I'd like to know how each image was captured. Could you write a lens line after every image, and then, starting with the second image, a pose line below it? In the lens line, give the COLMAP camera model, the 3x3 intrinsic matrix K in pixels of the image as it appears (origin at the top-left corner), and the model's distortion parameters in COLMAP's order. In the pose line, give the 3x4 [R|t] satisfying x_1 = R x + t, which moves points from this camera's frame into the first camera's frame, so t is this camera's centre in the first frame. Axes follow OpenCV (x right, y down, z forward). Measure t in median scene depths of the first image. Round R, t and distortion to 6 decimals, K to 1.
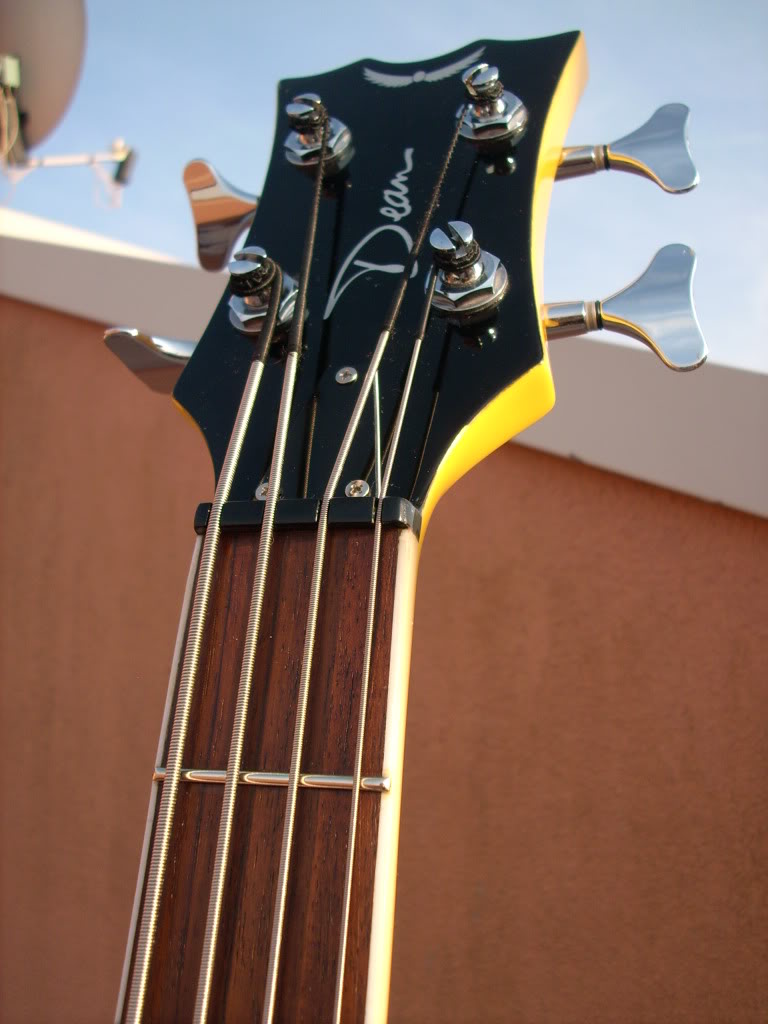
lens RADIAL K [[1102.6, 0, 382.5], [0, 1102.6, 511.0], [0, 0, 1]] dist [-0.139417, 0.000000]
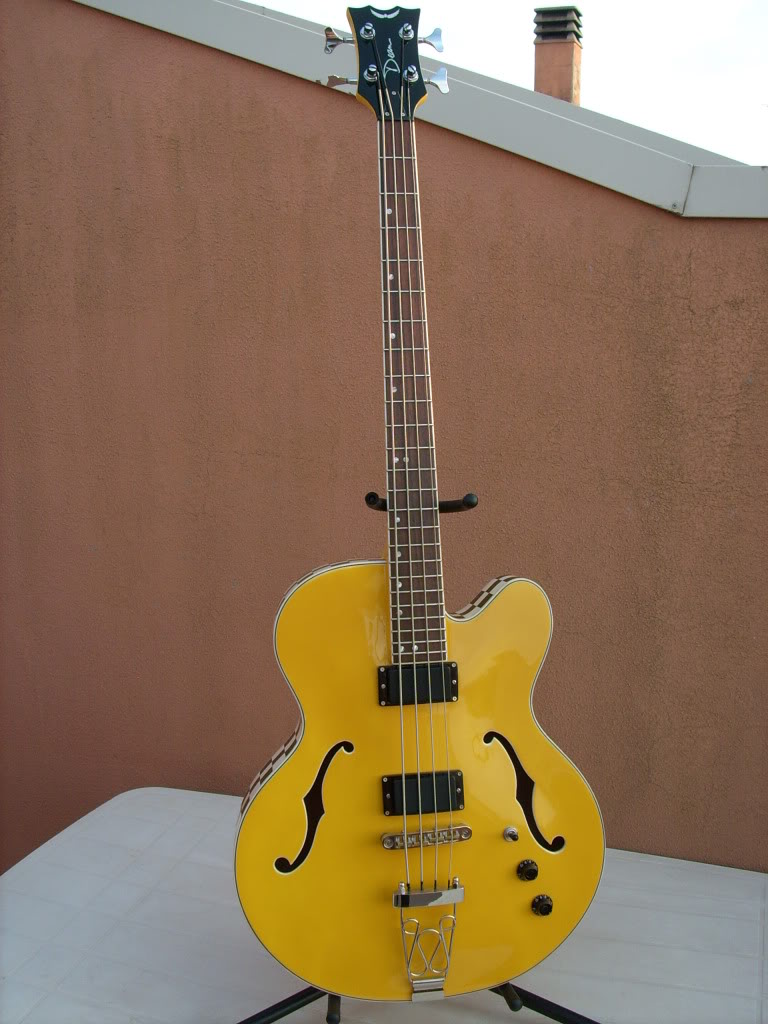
lens RADIAL K [[1102.6, 0, 421.4], [0, 1102.6, 519.4], [0, 0, 1]] dist [-0.139417, 0.000000]
pose [[0.889178, -0.106840, 0.444914, -2.418508], [-0.059212, 0.937313, 0.343420, 0.030331], [-0.453715, -0.331706, 0.827112, -4.028151]]
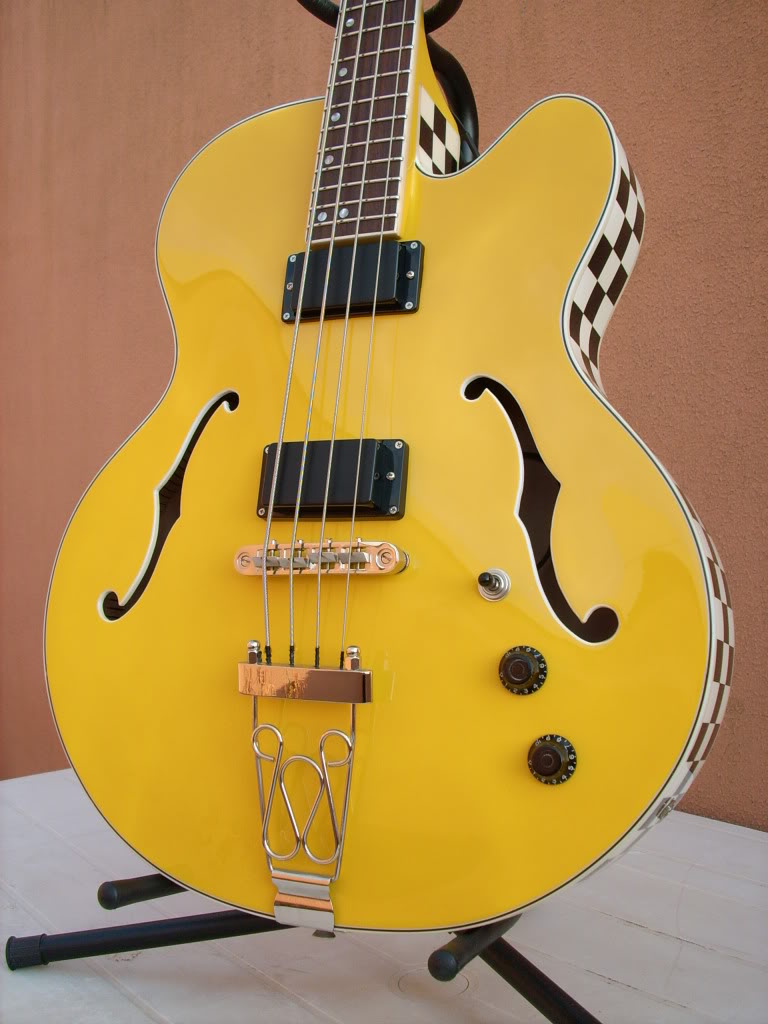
lens RADIAL K [[1102.6, 0, 398.6], [0, 1102.6, 500.9], [0, 0, 1]] dist [-0.139417, 0.000000]
pose [[0.996064, -0.015935, -0.087190, 0.052855], [0.028784, 0.988543, 0.148167, 2.578596], [0.083830, -0.150094, 0.985111, -2.856780]]
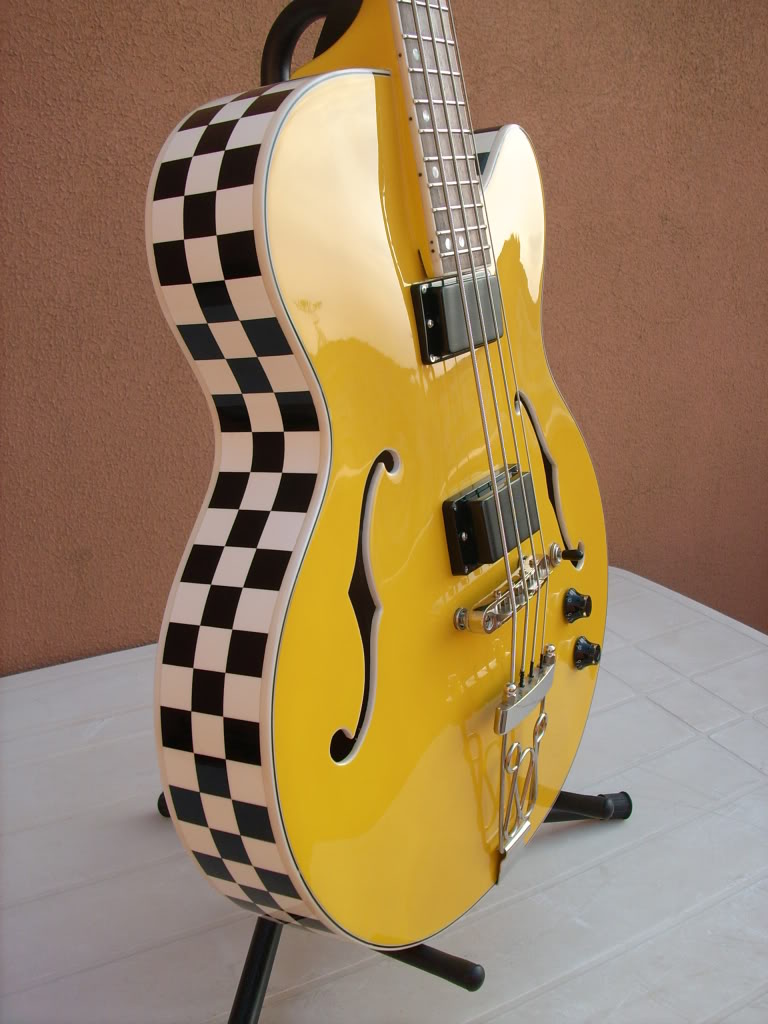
lens RADIAL K [[1102.6, 0, 437.5], [0, 1102.6, 525.4], [0, 0, 1]] dist [-0.139417, 0.000000]
pose [[0.183307, -0.345780, 0.920236, -2.860675], [-0.202420, 0.902762, 0.379536, 1.919938], [-0.961990, -0.255846, 0.095490, -0.467305]]
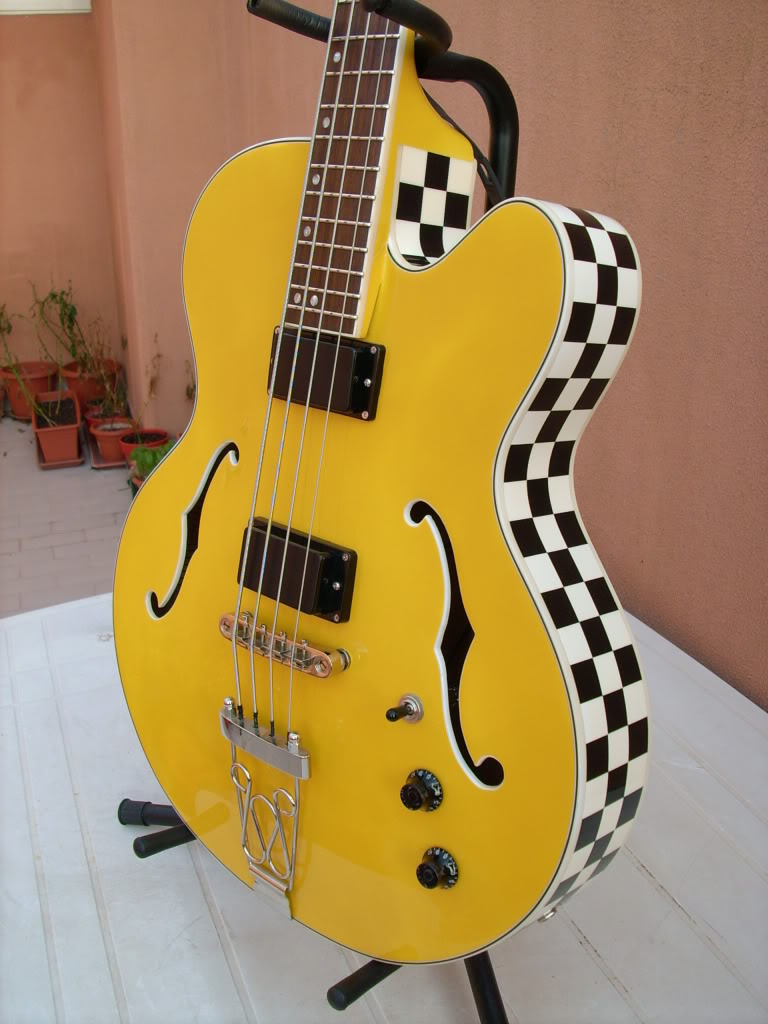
lens RADIAL K [[1102.6, 0, 393.6], [0, 1102.6, 505.0], [0, 0, 1]] dist [-0.139417, 0.000000]
pose [[0.915889, 0.130250, -0.379714, 0.931048], [0.078290, 0.869779, 0.487192, 1.435247], [0.393723, -0.475941, 0.786423, -2.338417]]
